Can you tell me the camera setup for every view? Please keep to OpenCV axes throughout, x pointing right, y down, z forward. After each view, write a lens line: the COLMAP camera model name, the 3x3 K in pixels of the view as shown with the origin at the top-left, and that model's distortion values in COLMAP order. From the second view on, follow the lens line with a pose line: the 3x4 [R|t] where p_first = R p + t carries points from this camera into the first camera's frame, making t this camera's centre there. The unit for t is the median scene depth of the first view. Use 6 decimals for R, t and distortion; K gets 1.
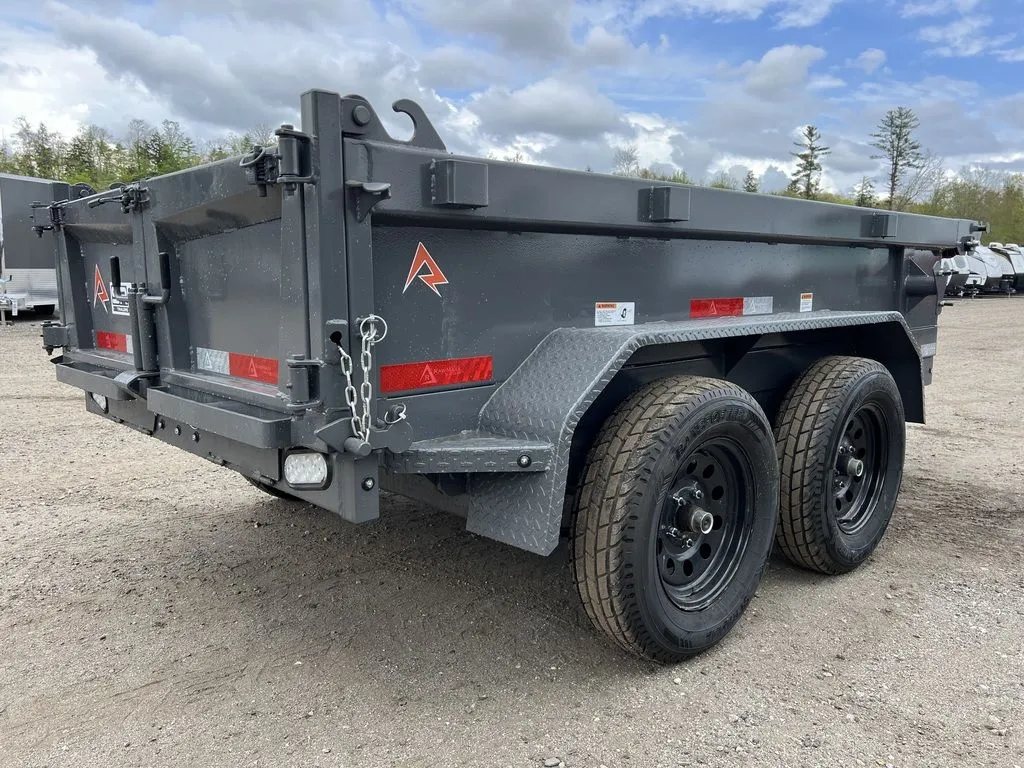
lens RADIAL K [[771.6, 0, 509.0], [0, 771.6, 380.2], [0, 0, 1]] dist [0.072078, -0.083376]
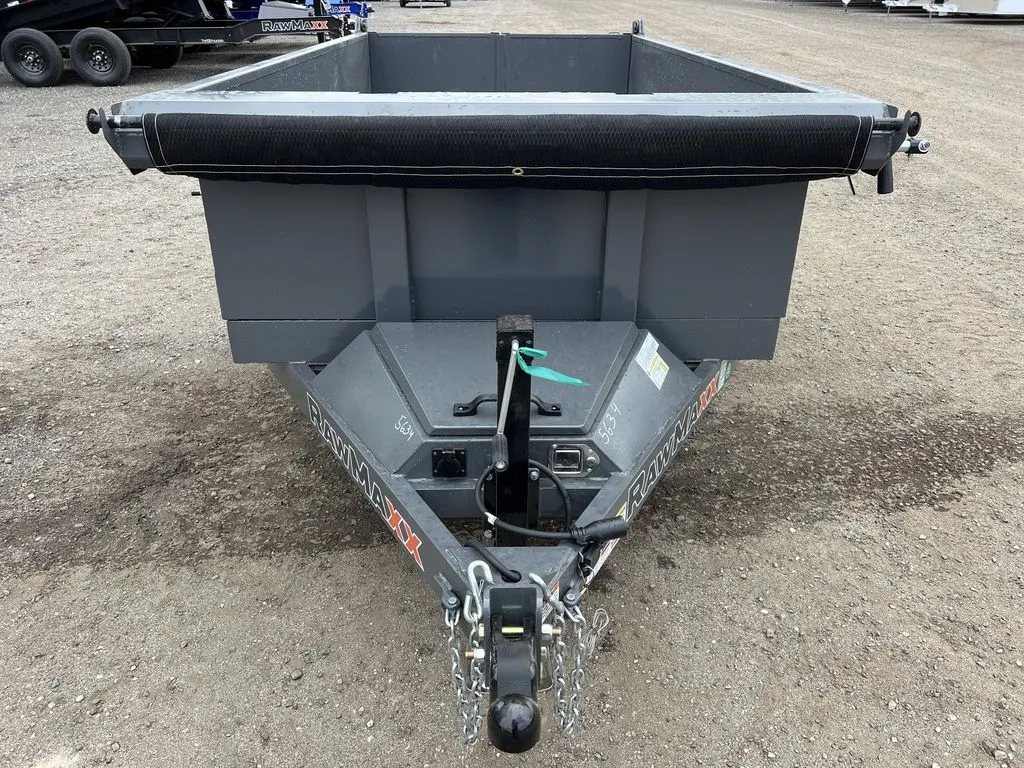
lens RADIAL K [[771.6, 0, 509.0], [0, 771.6, 380.2], [0, 0, 1]] dist [0.072078, -0.083376]
pose [[-0.672865, 0.337921, -0.658074, 1.026246], [-0.098592, 0.840672, 0.532494, -0.436582], [0.733166, 0.423178, -0.532343, 1.906278]]
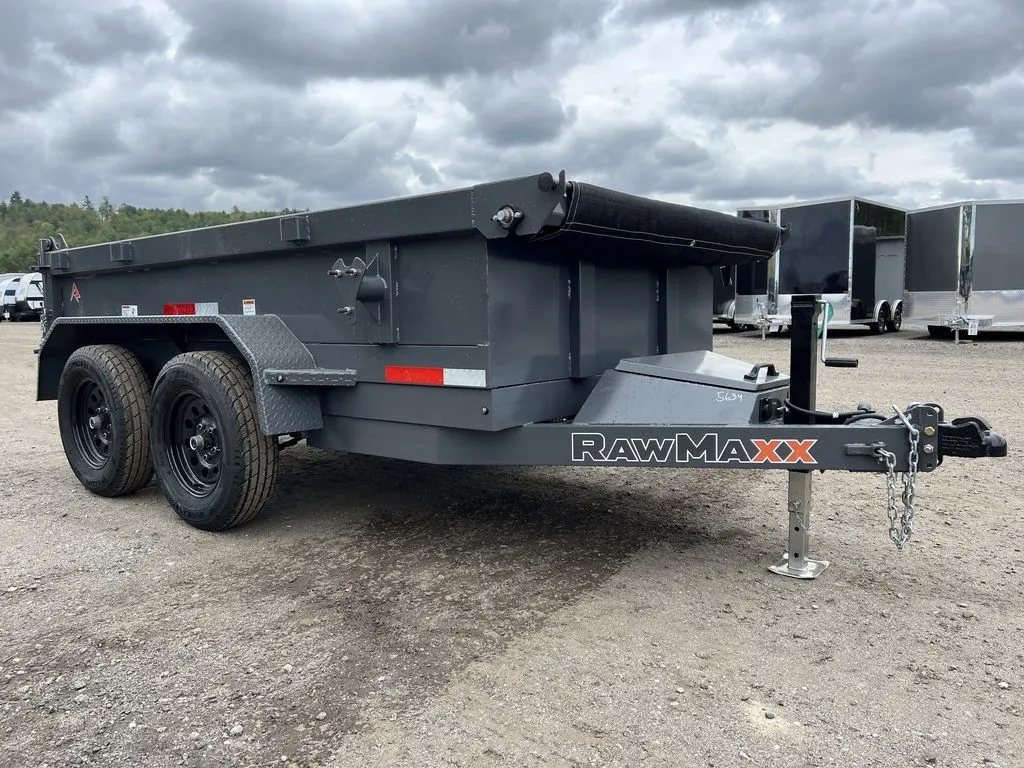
lens RADIAL K [[771.6, 0, 509.0], [0, 771.6, 380.2], [0, 0, 1]] dist [0.072078, -0.083376]
pose [[0.137998, 0.083338, -0.986920, 1.511633], [-0.115620, 0.990996, 0.067515, -0.108263], [0.983661, 0.104791, 0.146391, 1.152729]]
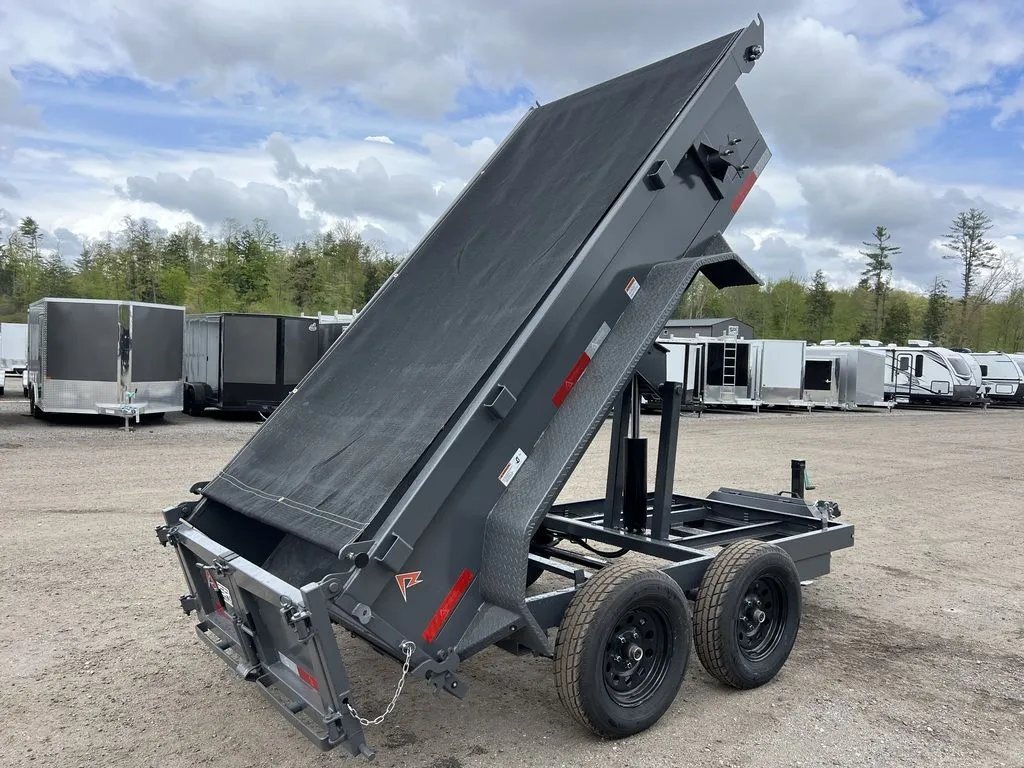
lens RADIAL K [[775.7, 0, 516.1], [0, 775.7, 393.7], [0, 0, 1]] dist [0.048291, -0.045710]
pose [[0.996887, 0.020396, -0.076157, 0.072871], [-0.027635, 0.995070, -0.095249, -0.142126], [0.073839, 0.097057, 0.992536, -0.513172]]
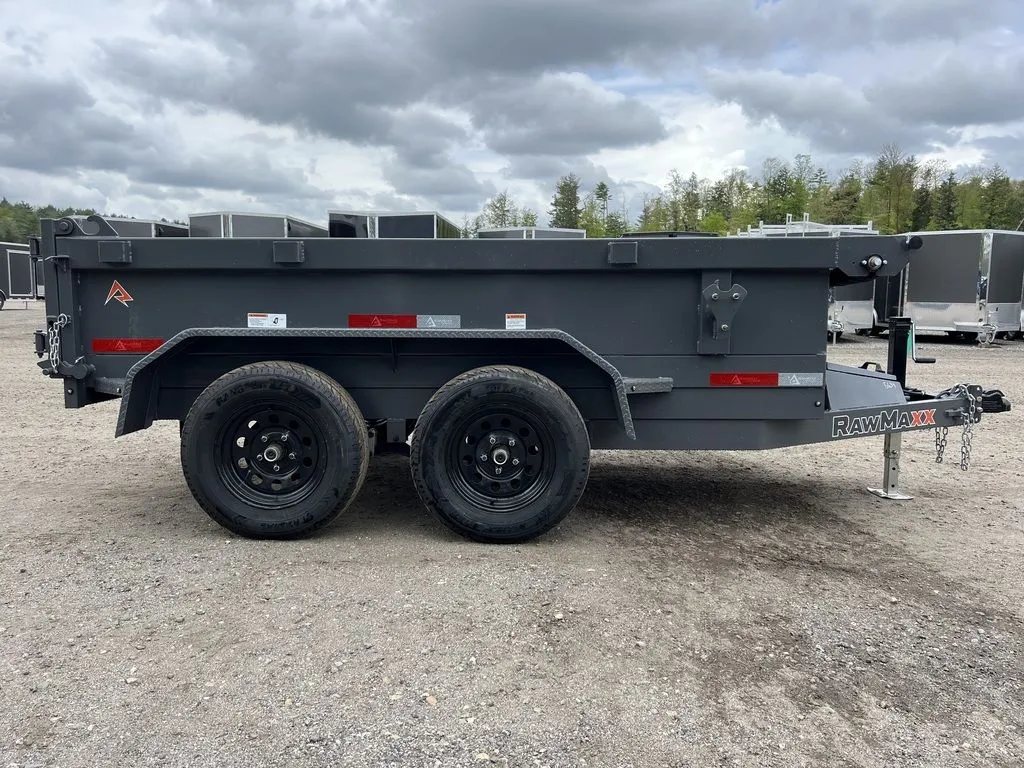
lens RADIAL K [[771.6, 0, 509.0], [0, 771.6, 380.2], [0, 0, 1]] dist [0.072078, -0.083376]
pose [[0.721911, 0.070365, -0.688399, 1.130657], [-0.094600, 0.995512, 0.002551, -0.010034], [0.685489, 0.063281, 0.725328, 0.122602]]
